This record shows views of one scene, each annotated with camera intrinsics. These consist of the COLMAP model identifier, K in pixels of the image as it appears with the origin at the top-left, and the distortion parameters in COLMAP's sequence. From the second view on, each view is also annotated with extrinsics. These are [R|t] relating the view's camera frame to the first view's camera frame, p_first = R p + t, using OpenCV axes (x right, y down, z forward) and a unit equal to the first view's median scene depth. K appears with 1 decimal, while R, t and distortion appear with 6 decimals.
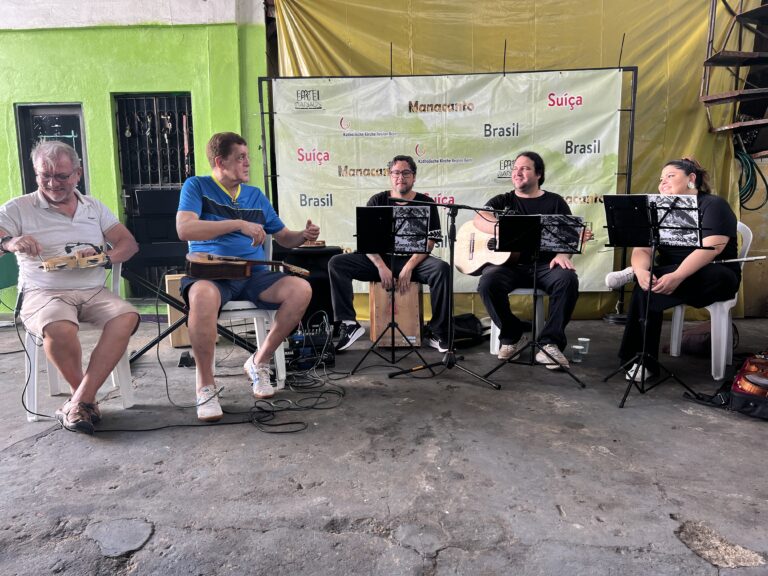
lens RADIAL K [[575.9, 0, 384.0], [0, 575.9, 292.6], [0, 0, 1]] dist [0.054279, -0.072372]
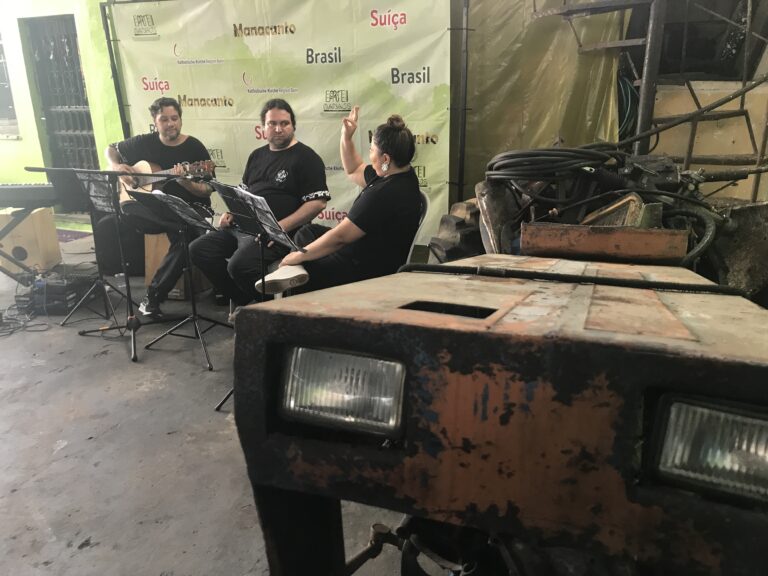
lens RADIAL K [[632.8, 0, 384.0], [0, 632.8, 288.0], [0, 0, 1]] dist [0.002651, -0.004290]
pose [[0.942780, 0.098497, -0.318535, 0.627599], [-0.035606, 0.979648, 0.197542, -0.129068], [0.331510, -0.174897, 0.927099, 0.082727]]
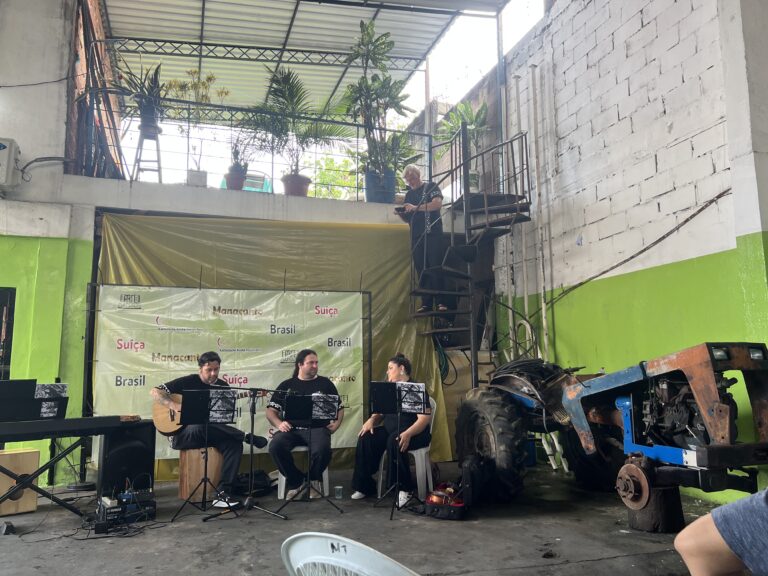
lens RADIAL K [[575.9, 0, 384.0], [0, 575.9, 292.6], [0, 0, 1]] dist [0.054279, -0.072372]
pose [[0.926690, 0.048854, 0.372637, -0.091224], [0.055733, 0.962688, -0.264811, 0.013822], [-0.371671, 0.266166, 0.889391, -0.339336]]
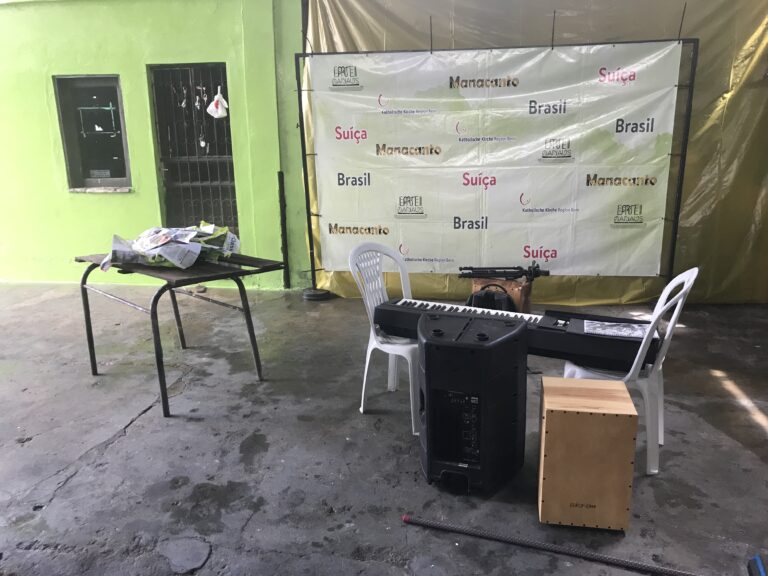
lens RADIAL K [[632.8, 0, 384.0], [0, 632.8, 288.0], [0, 0, 1]] dist [0.002651, -0.004290]
pose [[0.996804, 0.014756, -0.078506, 0.021816], [-0.005194, 0.992682, 0.120644, -0.111025], [0.079712, -0.119850, 0.989587, -0.079309]]
